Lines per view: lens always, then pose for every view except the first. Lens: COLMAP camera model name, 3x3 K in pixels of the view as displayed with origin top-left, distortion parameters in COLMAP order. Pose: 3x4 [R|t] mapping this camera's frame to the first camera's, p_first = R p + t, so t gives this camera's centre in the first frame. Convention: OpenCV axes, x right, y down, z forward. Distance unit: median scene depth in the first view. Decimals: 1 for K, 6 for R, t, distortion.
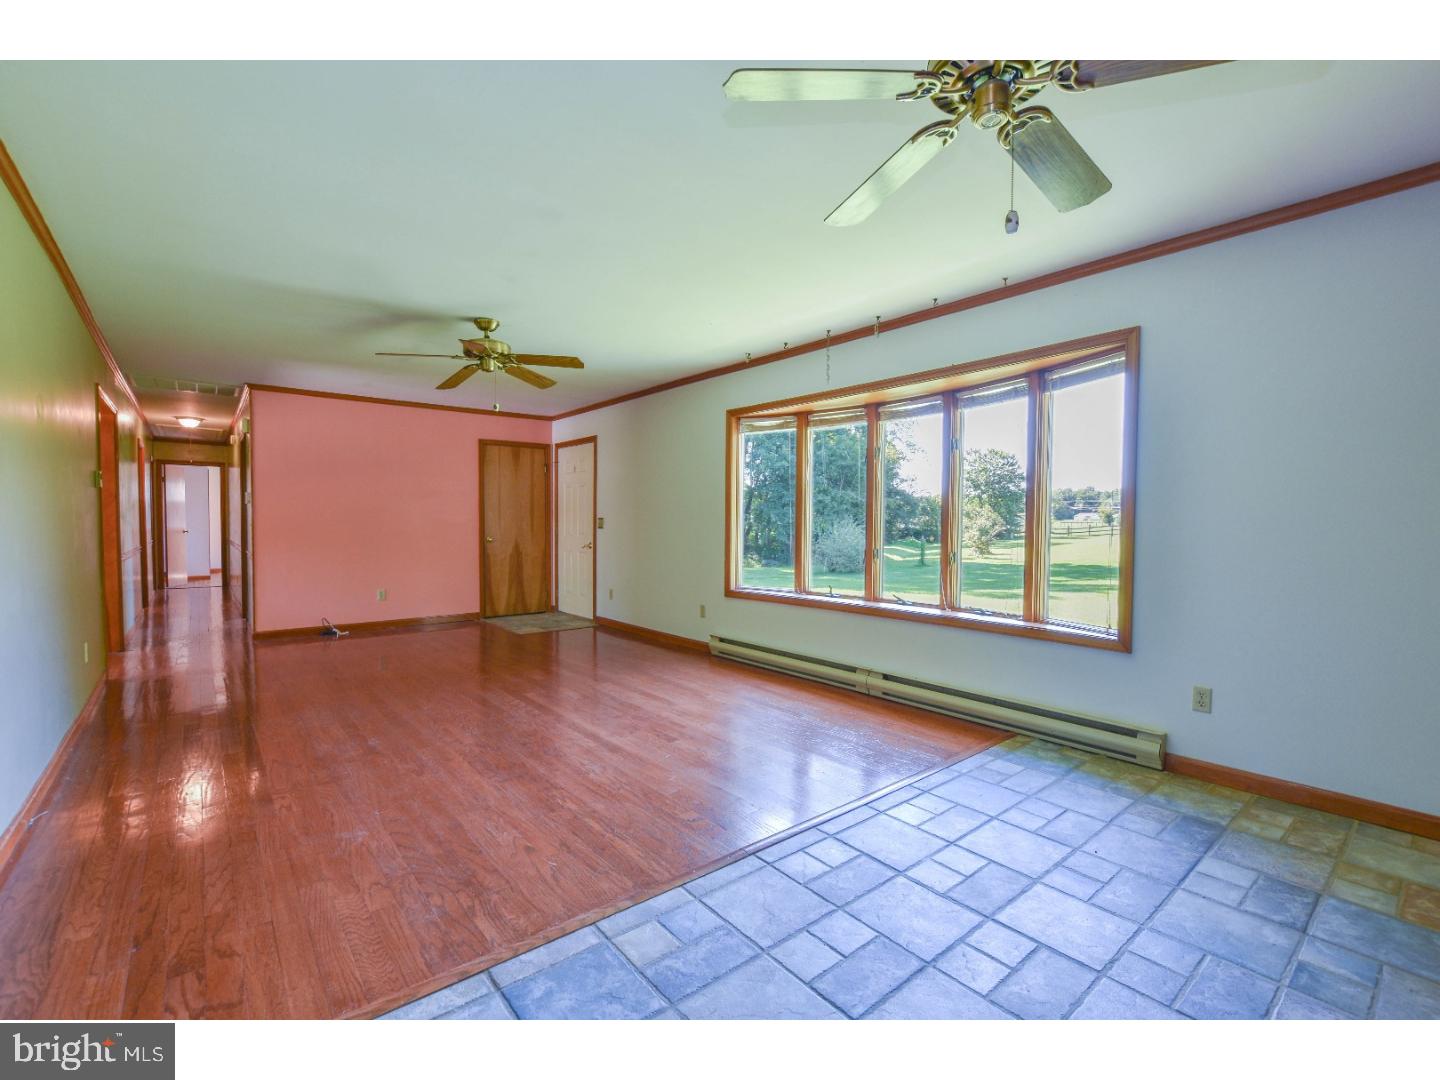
lens RADIAL K [[639.7, 0, 720.8], [0, 639.7, 538.2], [0, 0, 1]] dist [-0.017174, 0.002118]
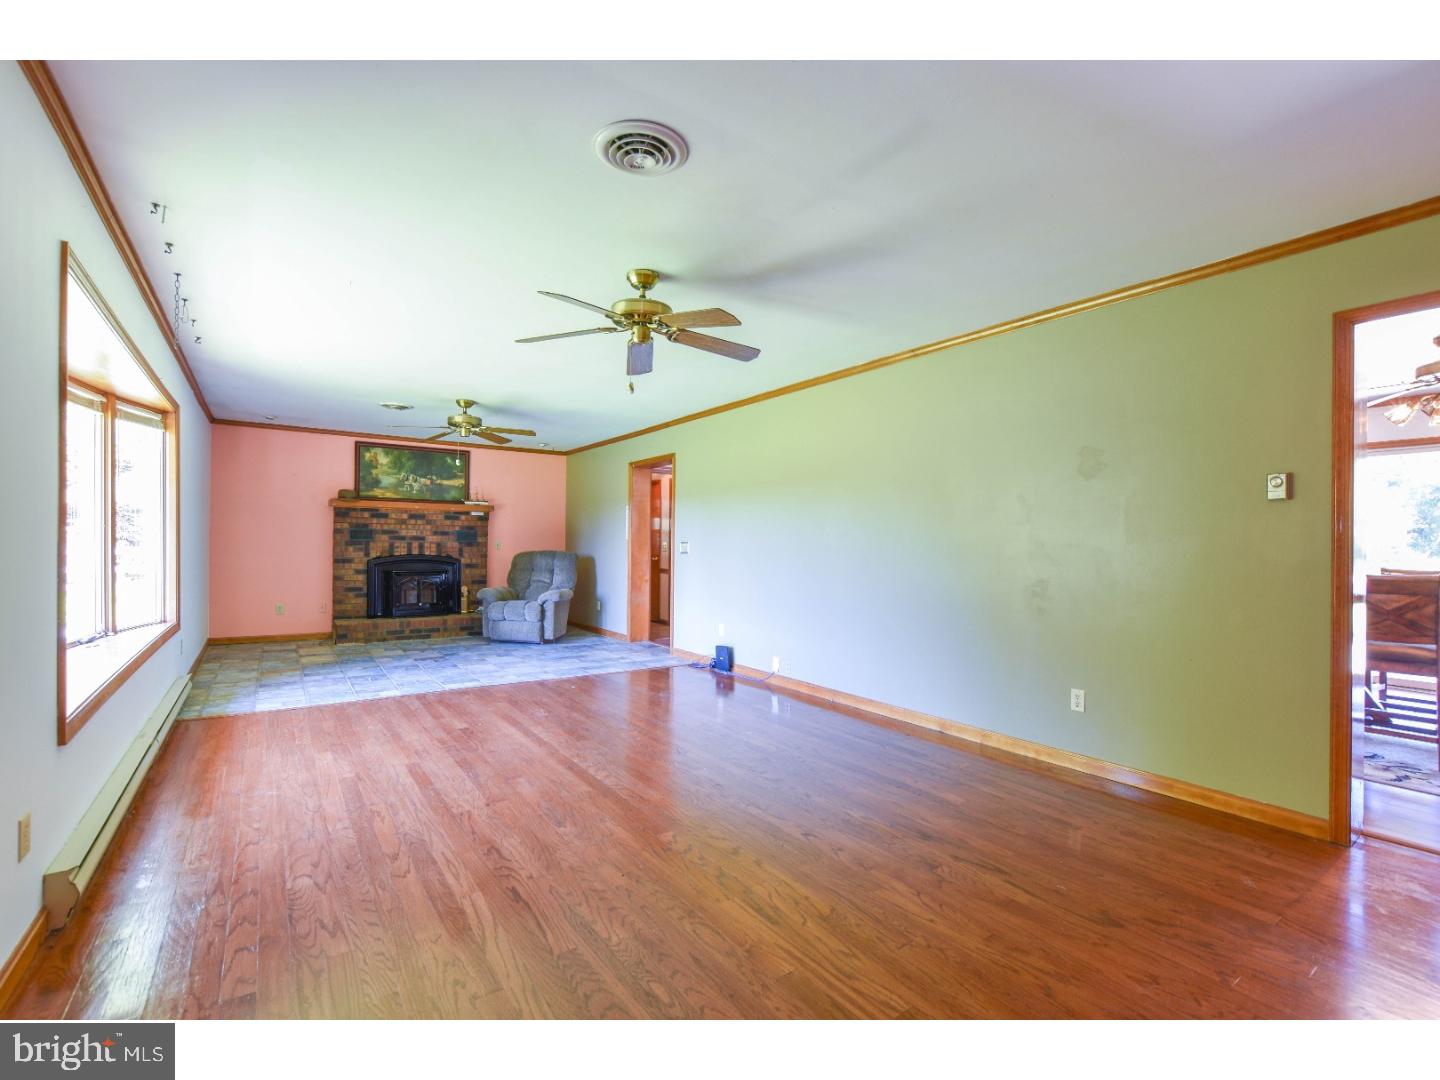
lens RADIAL K [[639.7, 0, 711.6], [0, 639.7, 543.3], [0, 0, 1]] dist [-0.017174, 0.002118]
pose [[-0.995736, -0.012752, 0.091366, -0.509193], [-0.010225, 0.999554, 0.028064, -0.050085], [-0.091683, 0.027010, -0.995422, 1.706343]]
